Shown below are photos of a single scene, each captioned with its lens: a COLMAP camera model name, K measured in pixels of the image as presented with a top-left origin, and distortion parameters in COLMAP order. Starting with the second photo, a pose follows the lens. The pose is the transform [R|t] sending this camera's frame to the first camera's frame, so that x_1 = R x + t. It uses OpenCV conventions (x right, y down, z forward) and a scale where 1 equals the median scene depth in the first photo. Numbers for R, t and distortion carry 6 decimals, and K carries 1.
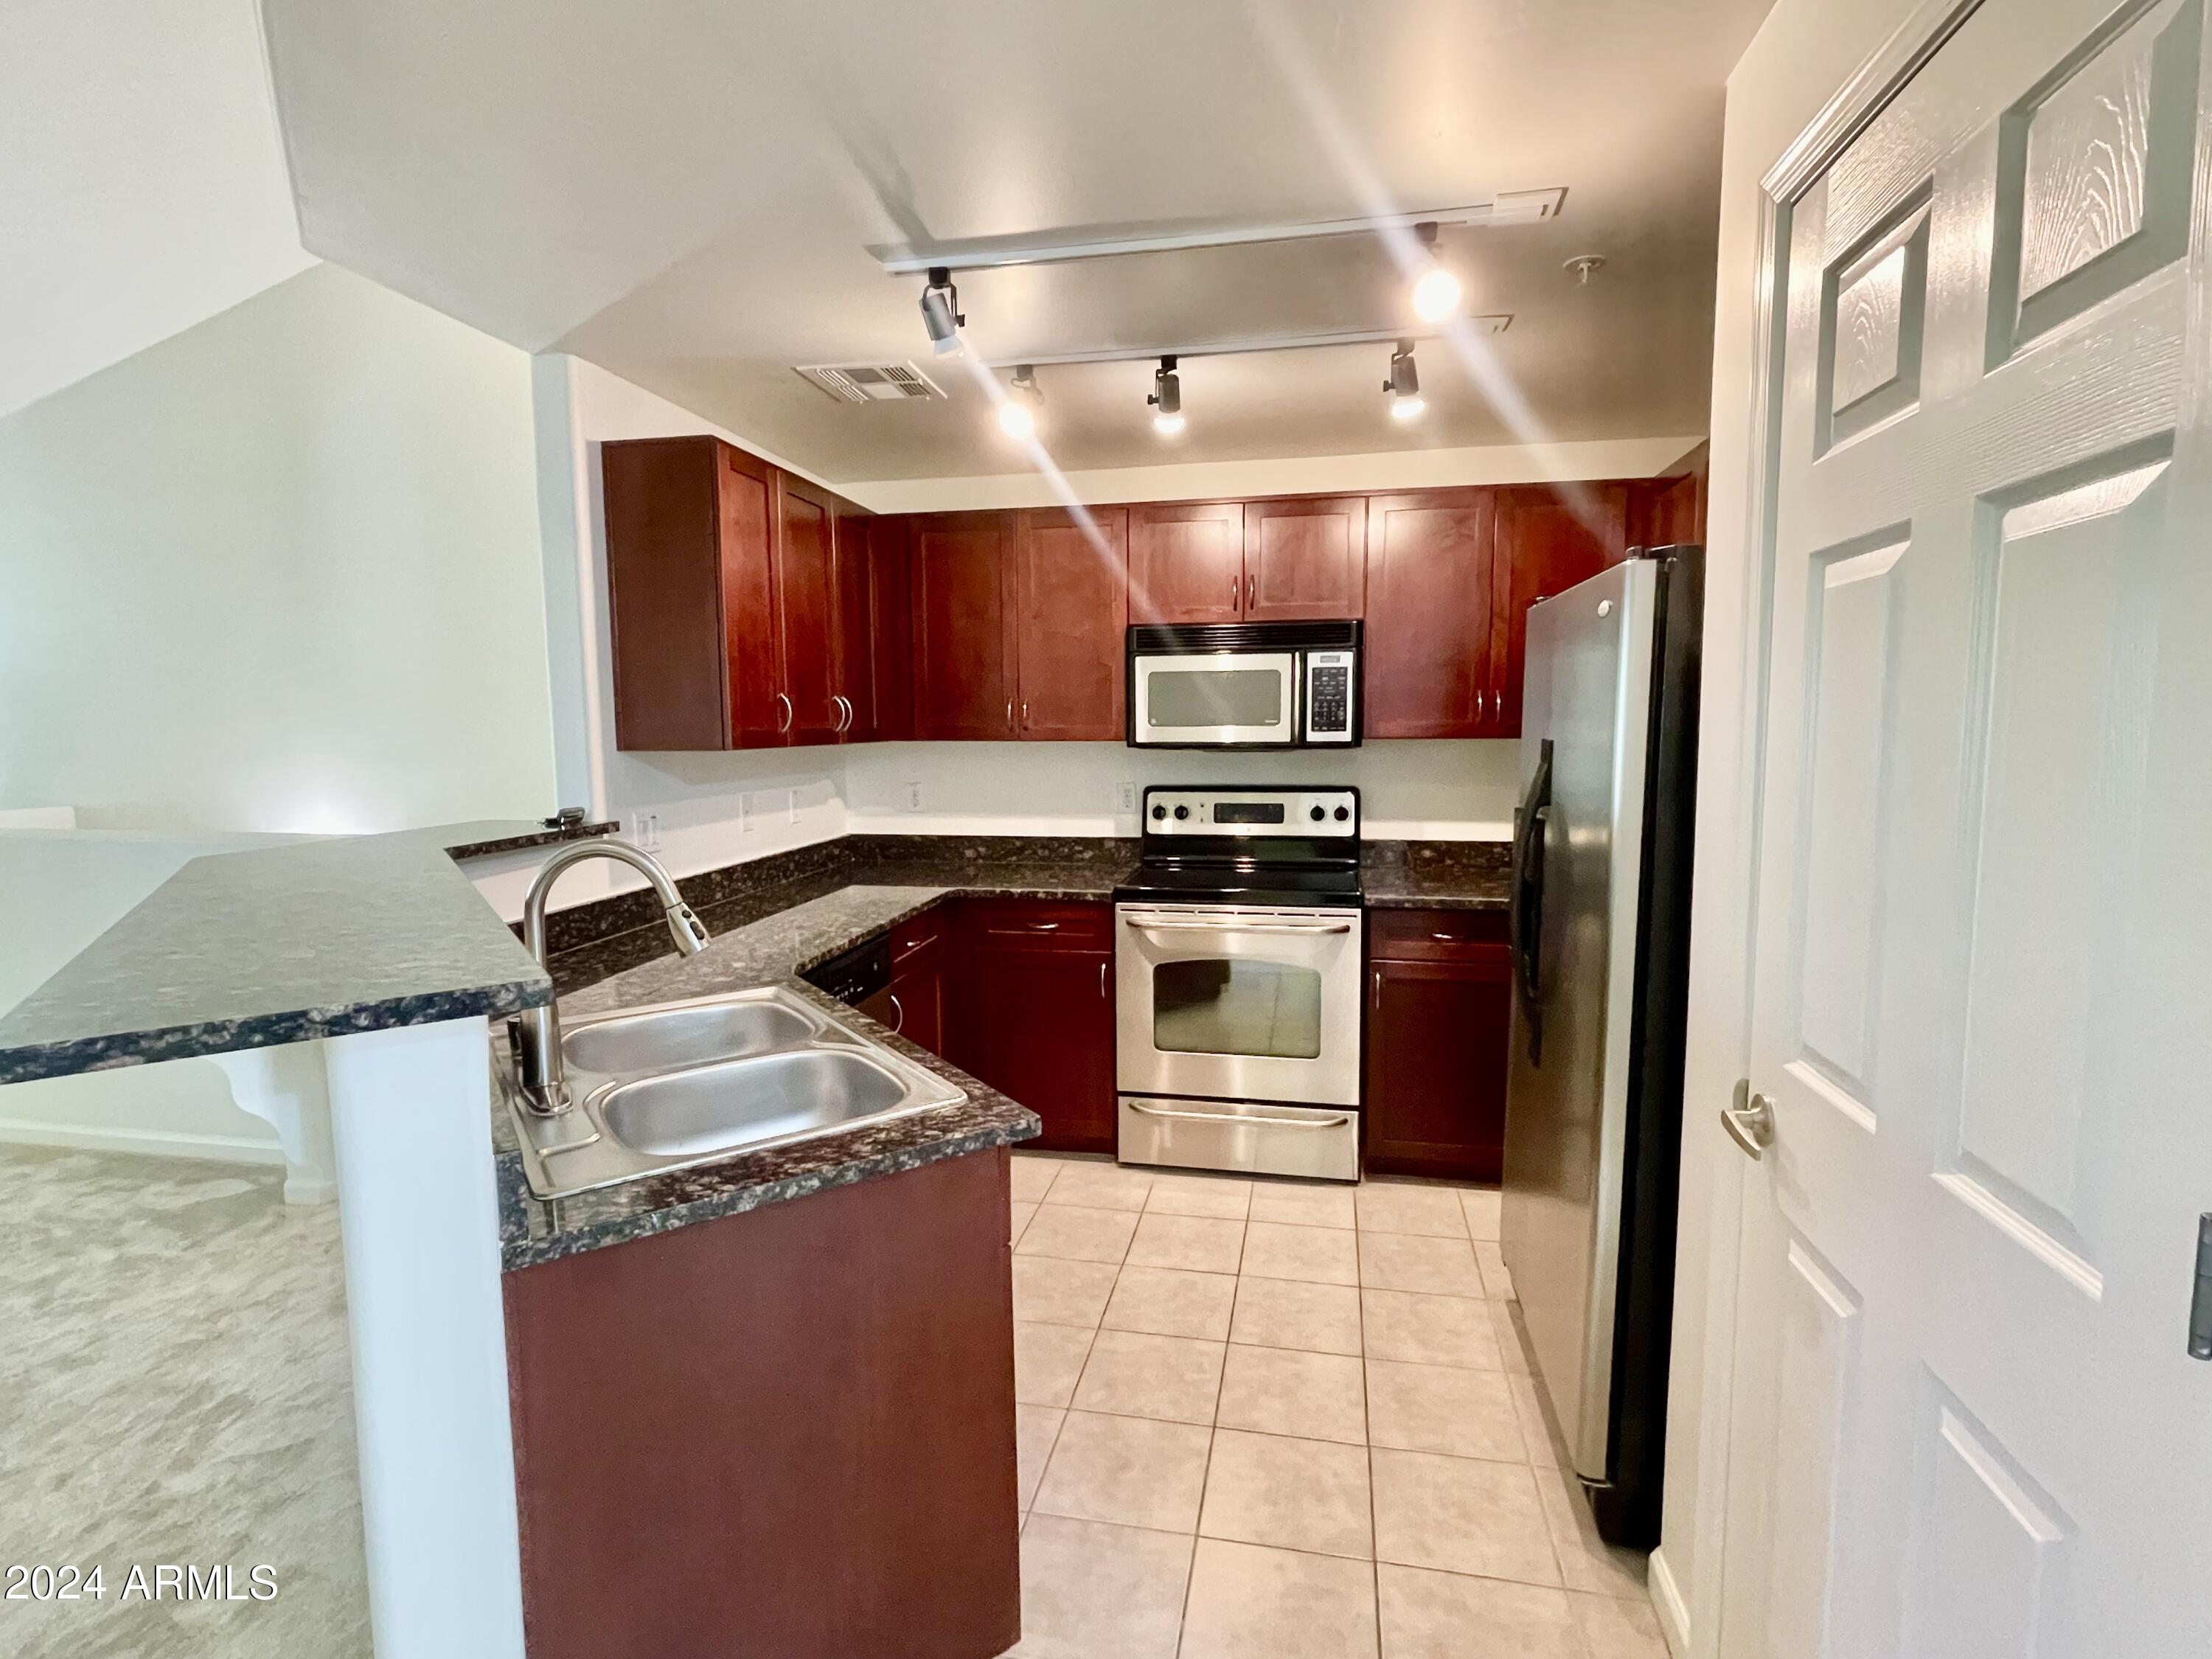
lens RADIAL K [[1062.9, 0, 1099.8], [0, 1062.9, 830.5], [0, 0, 1]] dist [0.001091, 0.000596]
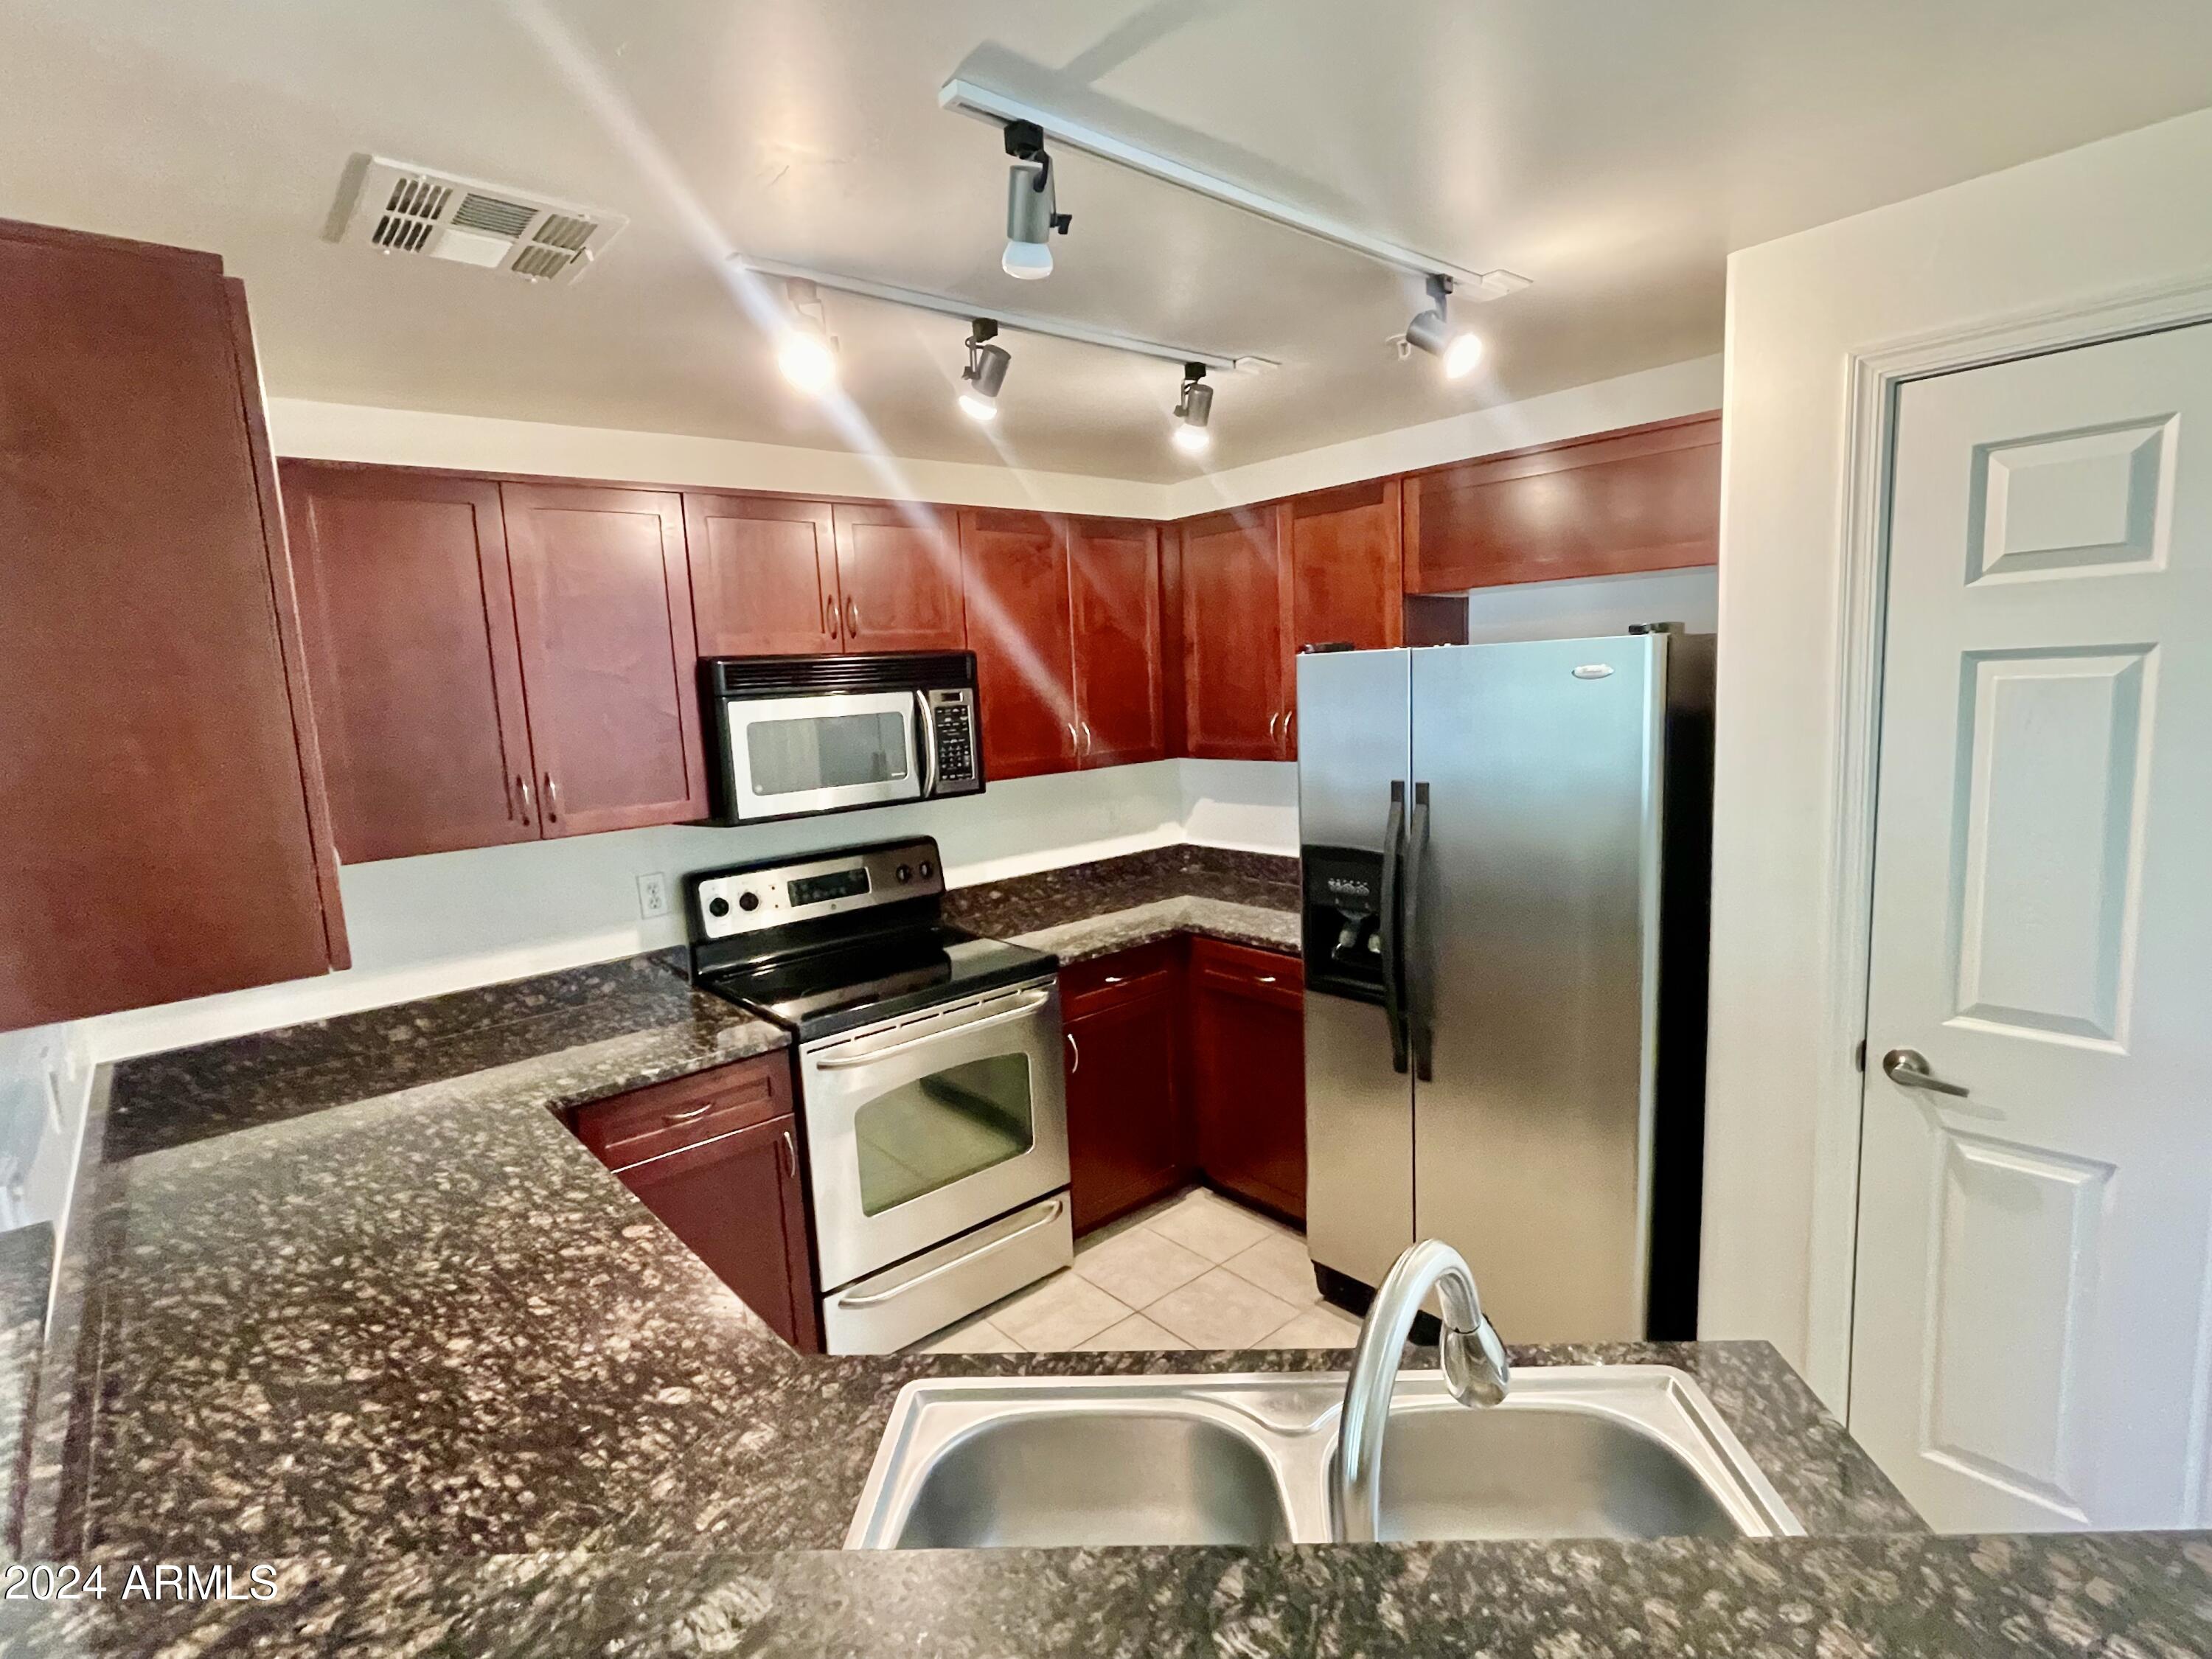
lens RADIAL K [[1062.9, 0, 1095.9], [0, 1062.9, 821.8], [0, 0, 1]] dist [0.001091, 0.000596]
pose [[0.611923, -0.132907, 0.779671, -0.393777], [0.132206, 0.989099, 0.064846, -0.099466], [-0.779790, 0.063397, 0.622823, 0.367820]]
